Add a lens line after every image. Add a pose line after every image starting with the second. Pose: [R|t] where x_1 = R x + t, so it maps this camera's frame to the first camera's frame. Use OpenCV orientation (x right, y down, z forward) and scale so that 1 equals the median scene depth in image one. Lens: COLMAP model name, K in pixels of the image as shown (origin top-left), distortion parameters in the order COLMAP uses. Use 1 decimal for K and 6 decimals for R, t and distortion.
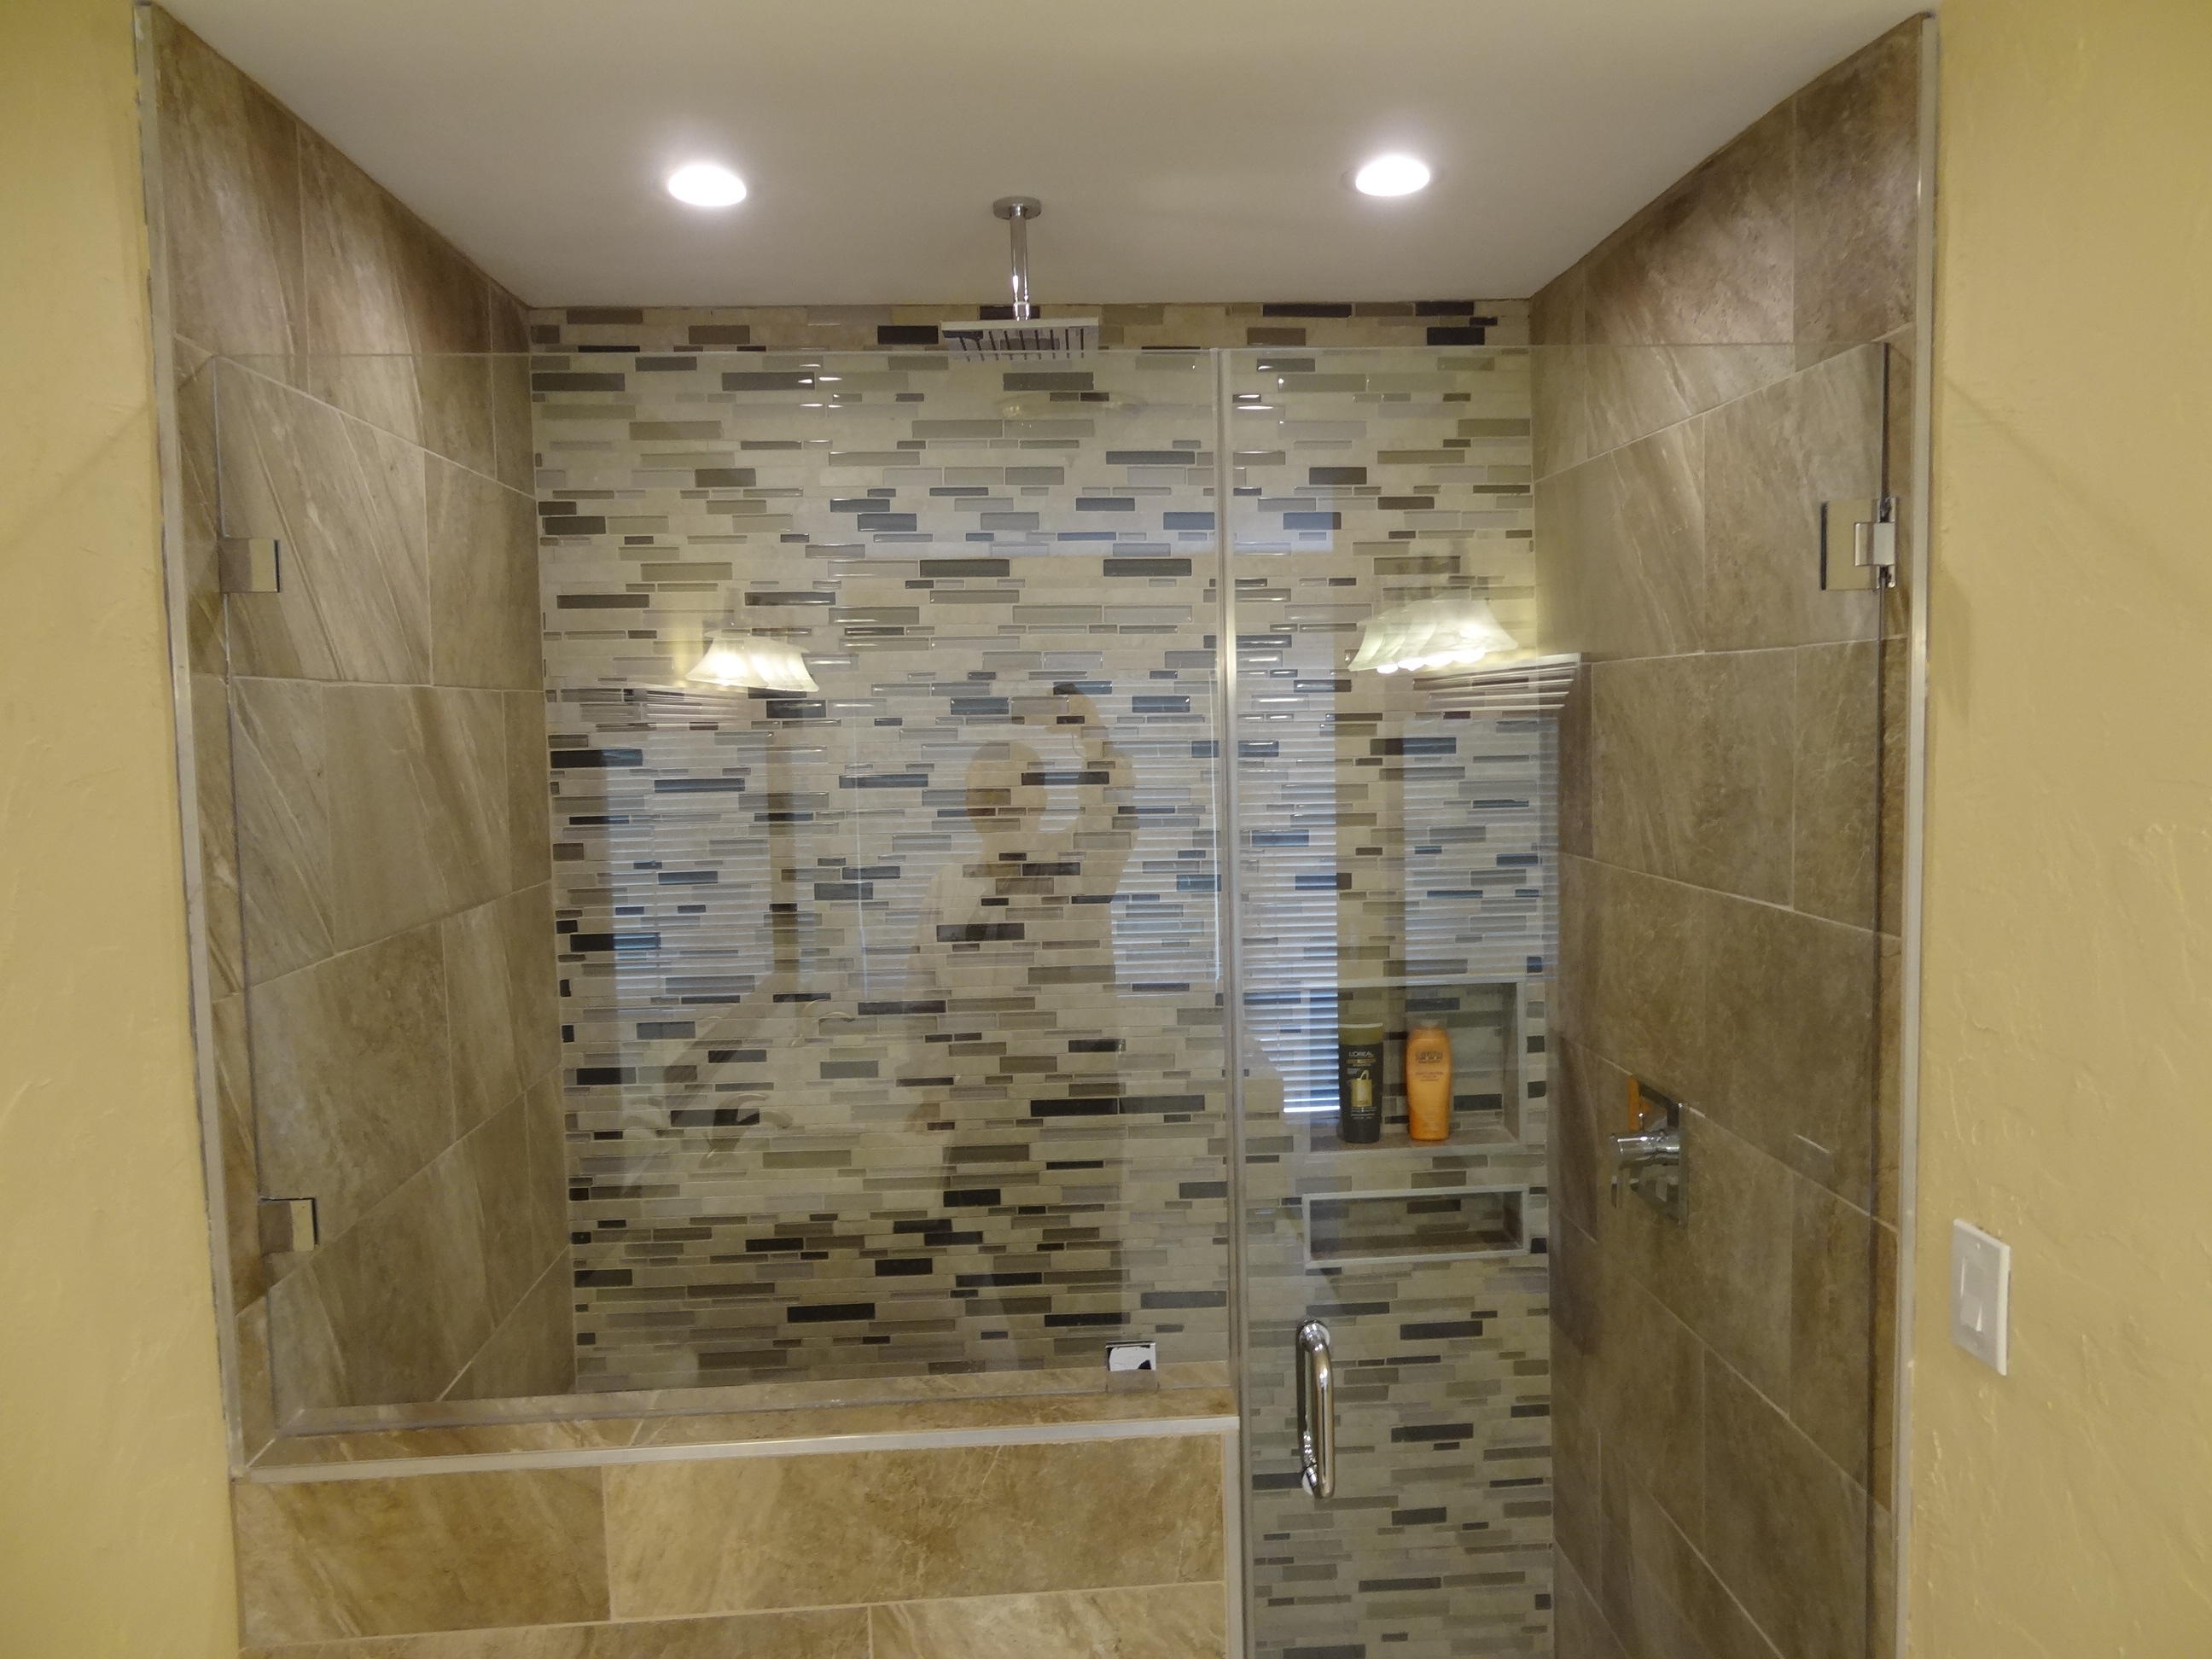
lens RADIAL K [[1543.0, 0, 1107.3], [0, 1543.0, 824.8], [0, 0, 1]] dist [-0.000876, 0.007103]
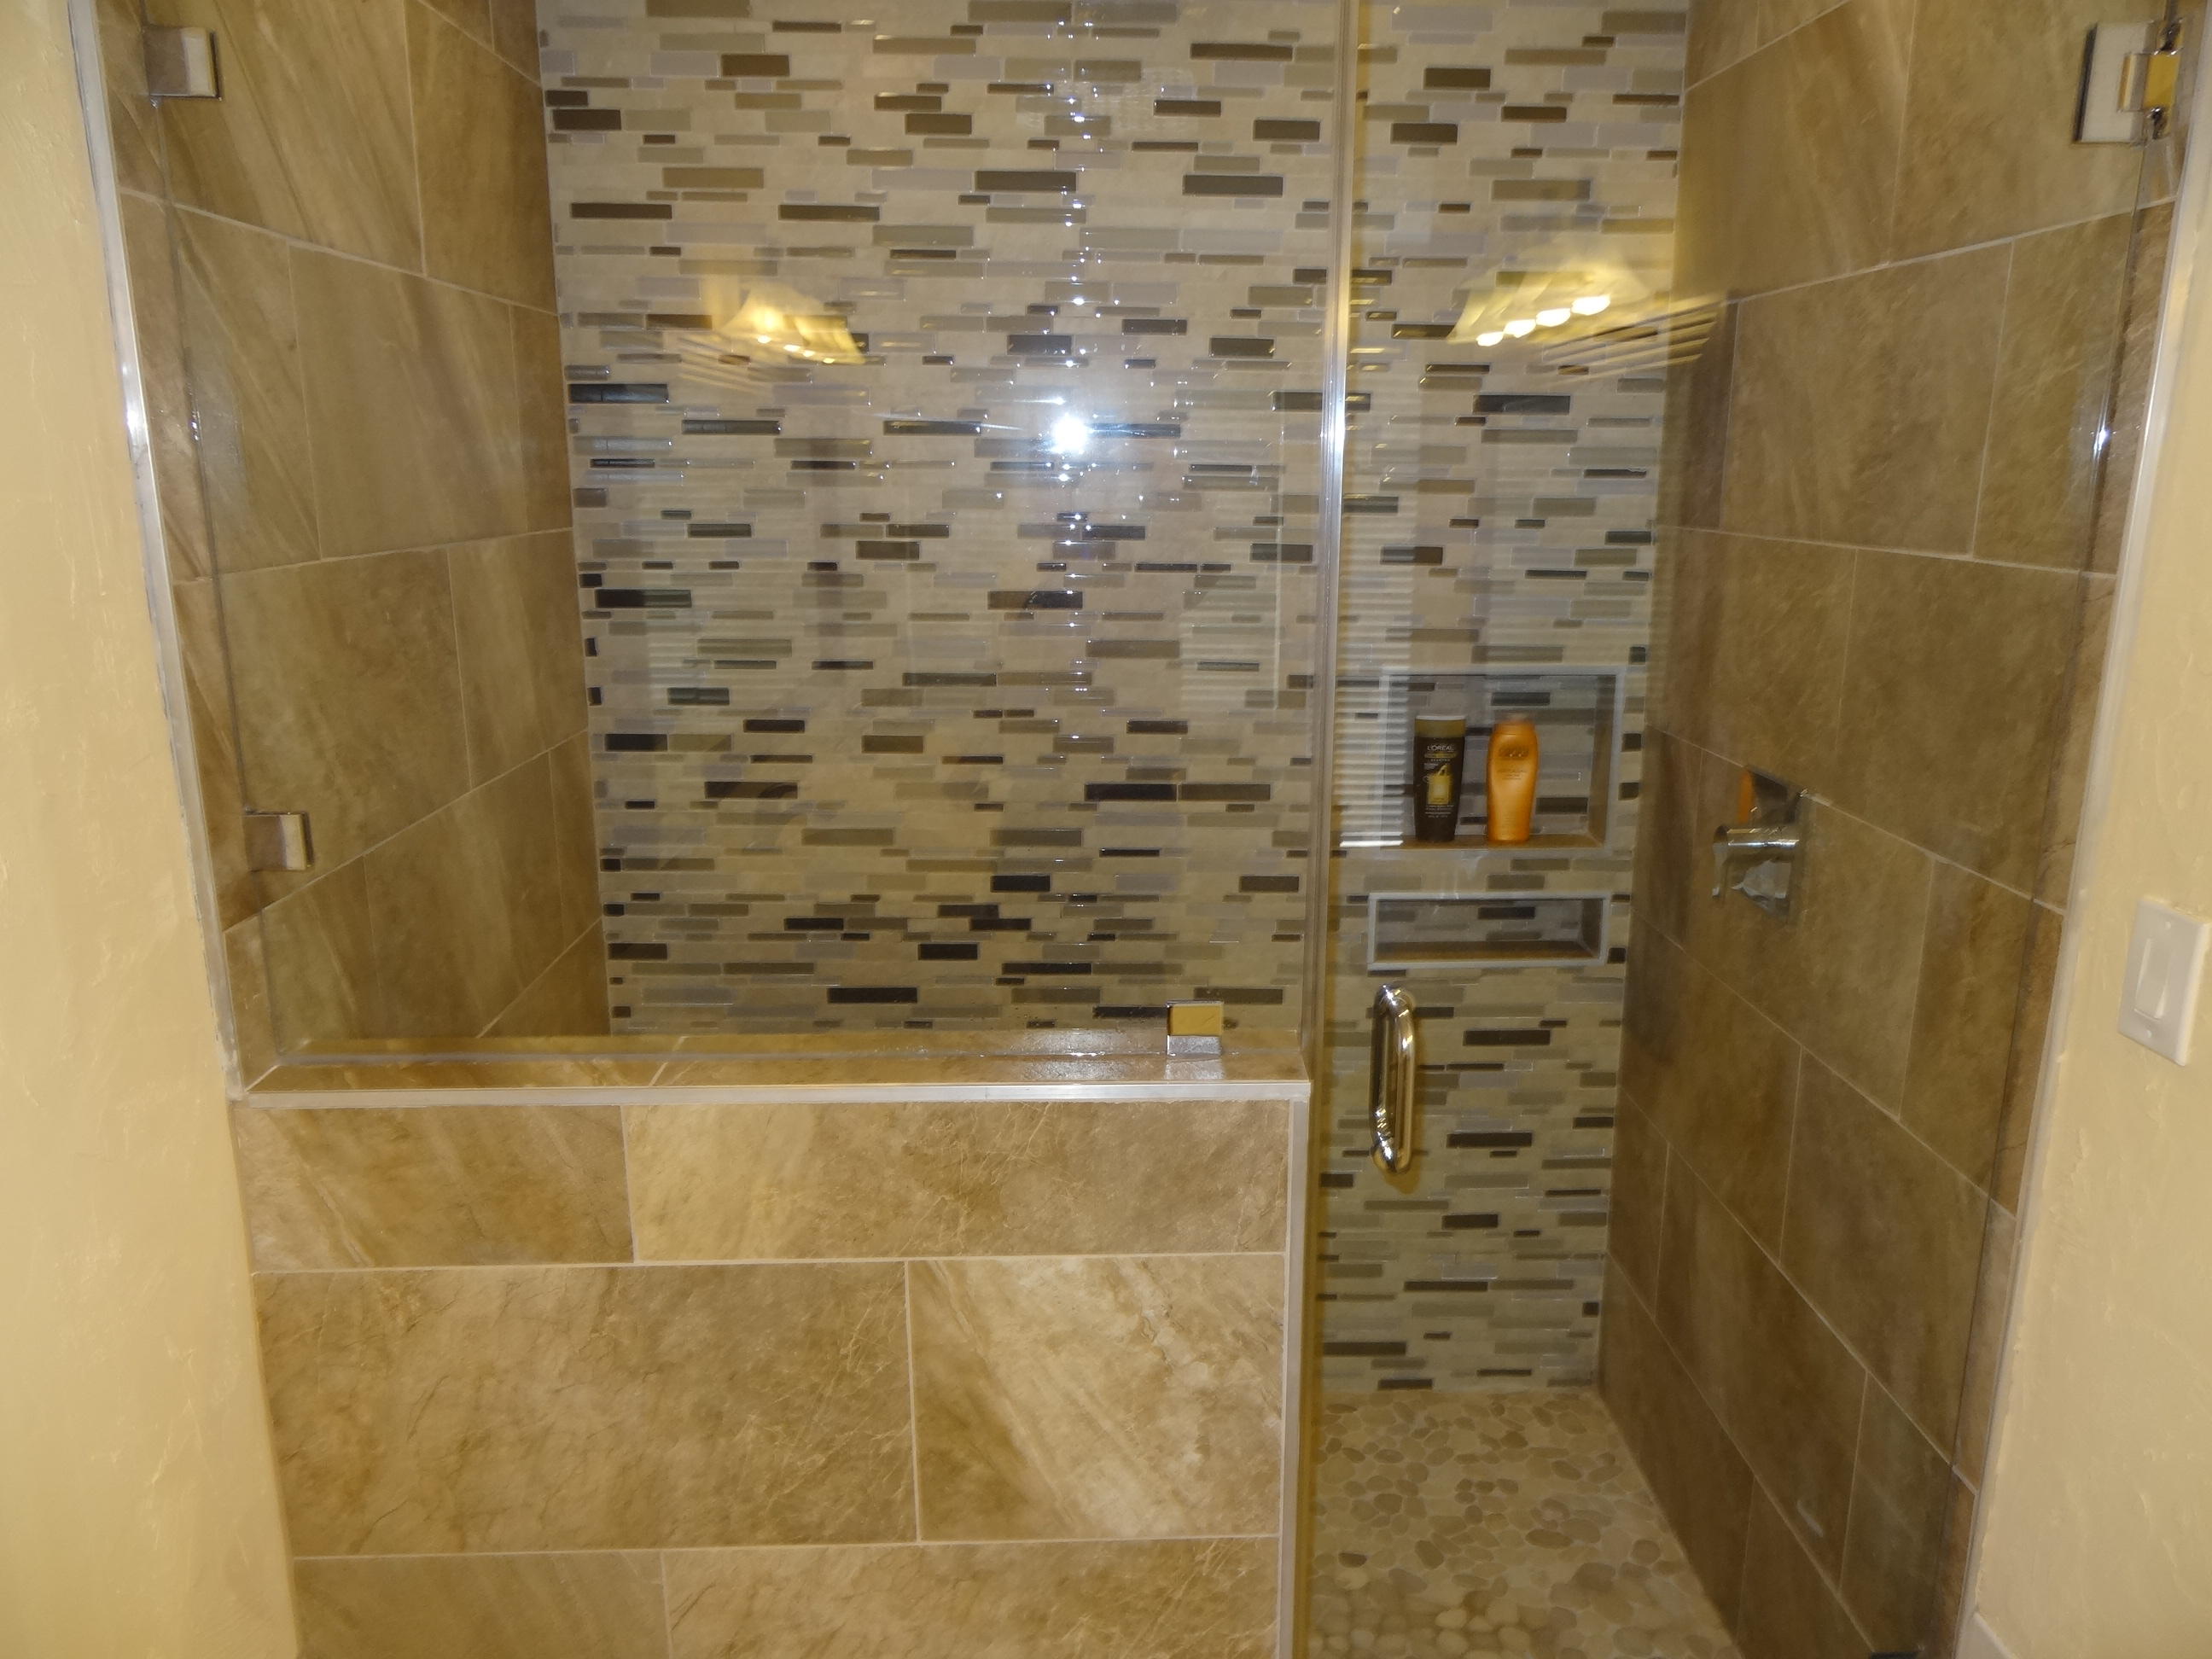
lens RADIAL K [[1543.0, 0, 1101.3], [0, 1543.0, 824.5], [0, 0, 1]] dist [-0.000876, 0.007103]
pose [[0.998932, 0.032617, -0.032721, -0.008559], [-0.027053, 0.987063, 0.158033, 0.056883], [0.037452, -0.156979, 0.986892, 0.072965]]
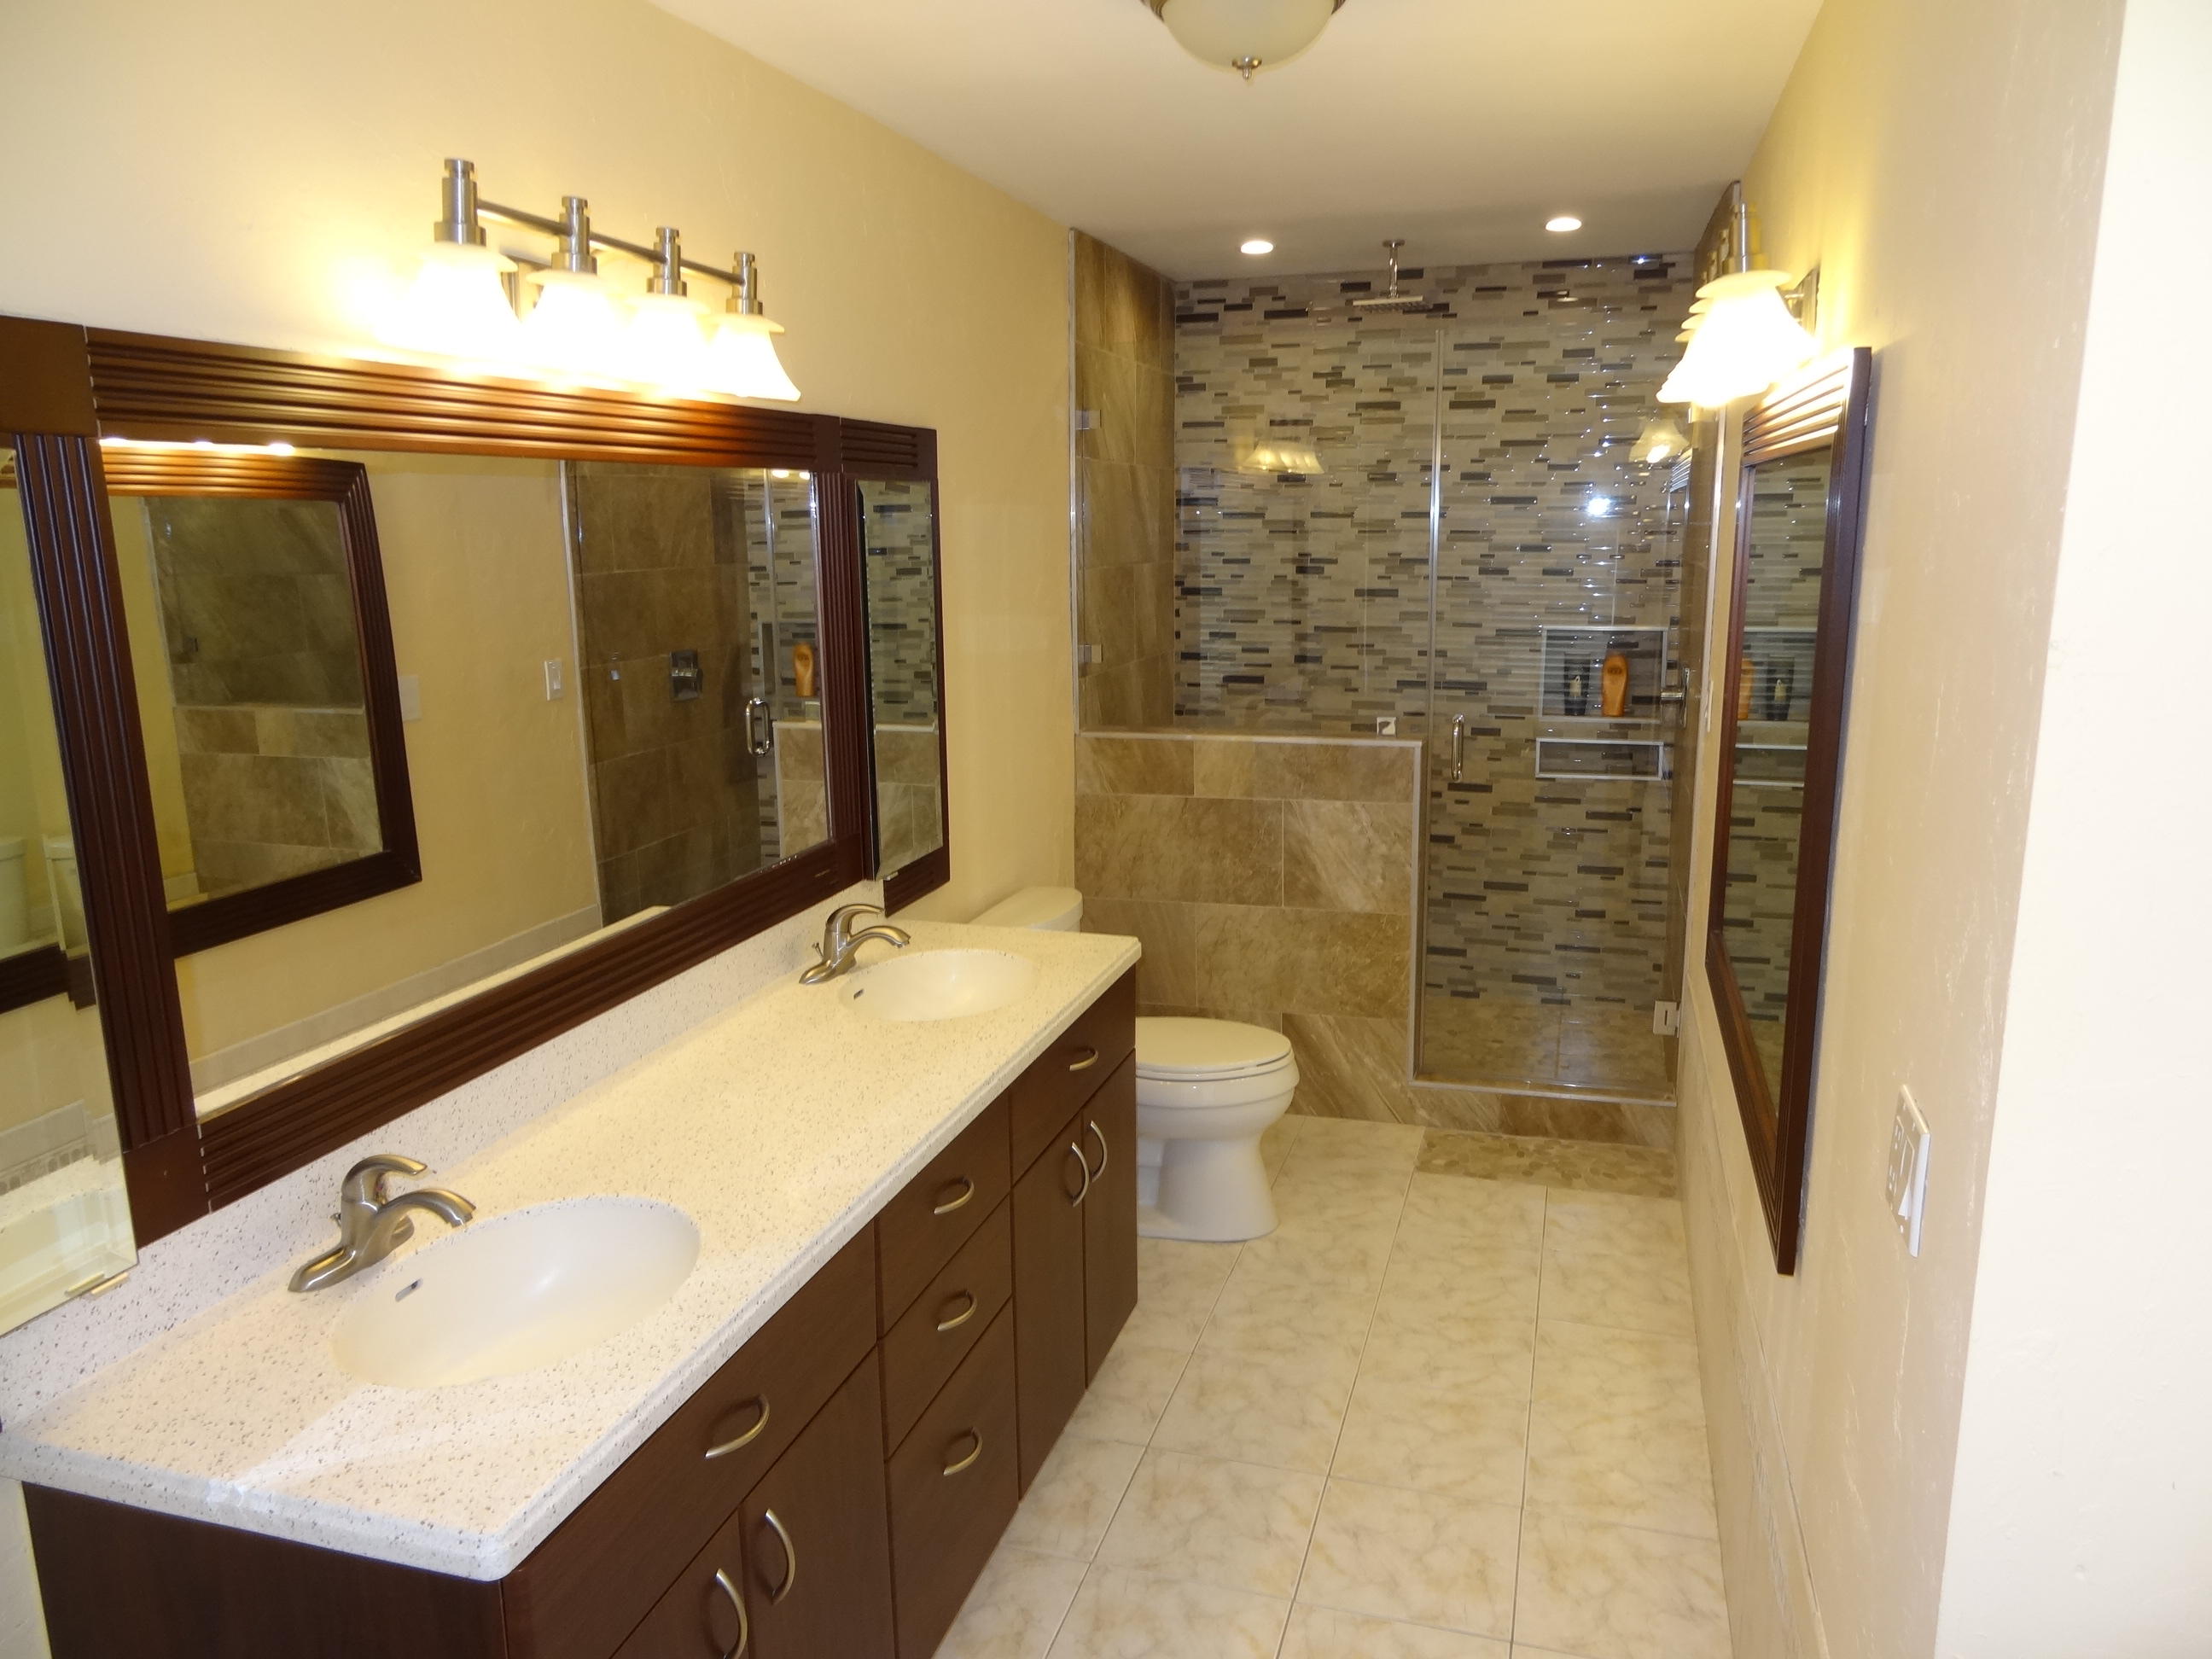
lens RADIAL K [[1543.0, 0, 1104.8], [0, 1543.0, 835.0], [0, 0, 1]] dist [-0.000876, 0.007103]
pose [[0.935492, 0.083851, -0.343255, 0.311140], [-0.038093, 0.989706, 0.137950, 0.121457], [0.351289, -0.115976, 0.929056, -1.049432]]
